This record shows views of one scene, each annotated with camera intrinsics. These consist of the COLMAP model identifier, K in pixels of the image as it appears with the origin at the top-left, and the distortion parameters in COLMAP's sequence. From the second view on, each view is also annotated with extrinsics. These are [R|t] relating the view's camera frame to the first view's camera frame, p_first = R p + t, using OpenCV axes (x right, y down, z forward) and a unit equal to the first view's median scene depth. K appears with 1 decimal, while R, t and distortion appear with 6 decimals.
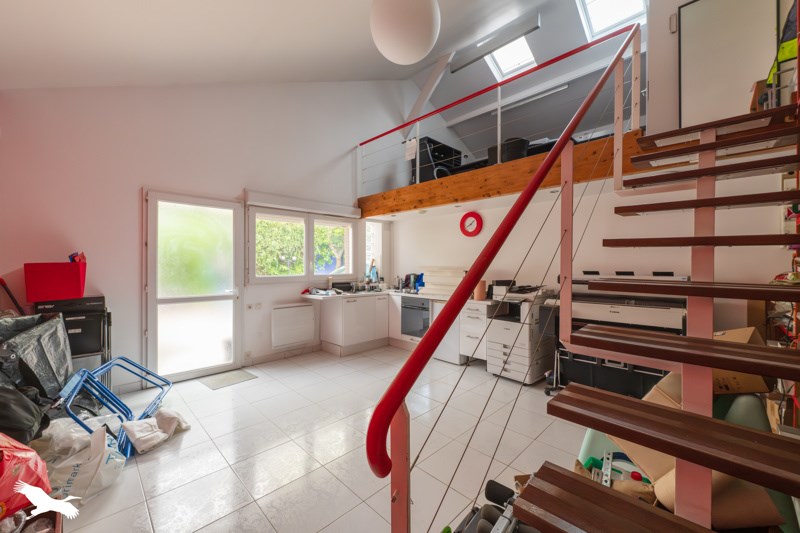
lens RADIAL K [[332.2, 0, 404.0], [0, 332.2, 270.2], [0, 0, 1]] dist [-0.000659, -0.000251]
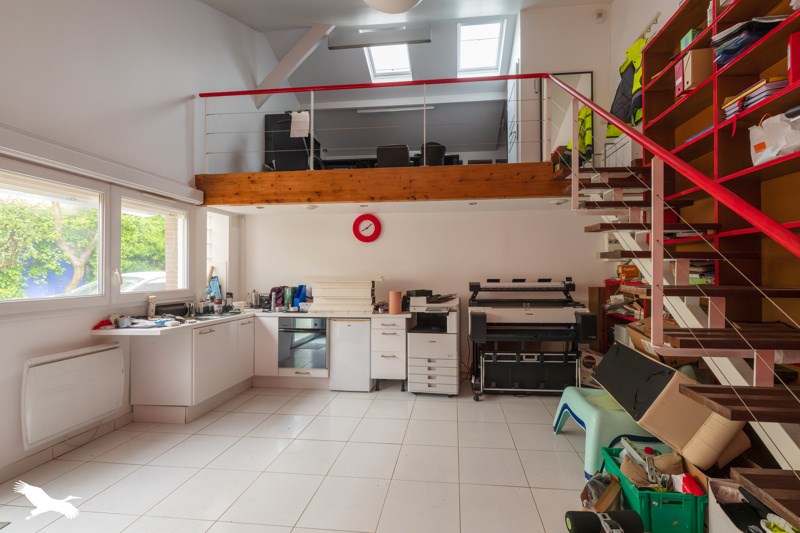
lens RADIAL K [[332.2, 0, 404.0], [0, 332.2, 270.2], [0, 0, 1]] dist [-0.000659, -0.000251]
pose [[0.756697, -0.000067, 0.653766, -0.279089], [0.016561, 0.999681, -0.019065, -0.007229], [-0.653556, 0.025253, 0.756456, 0.251743]]
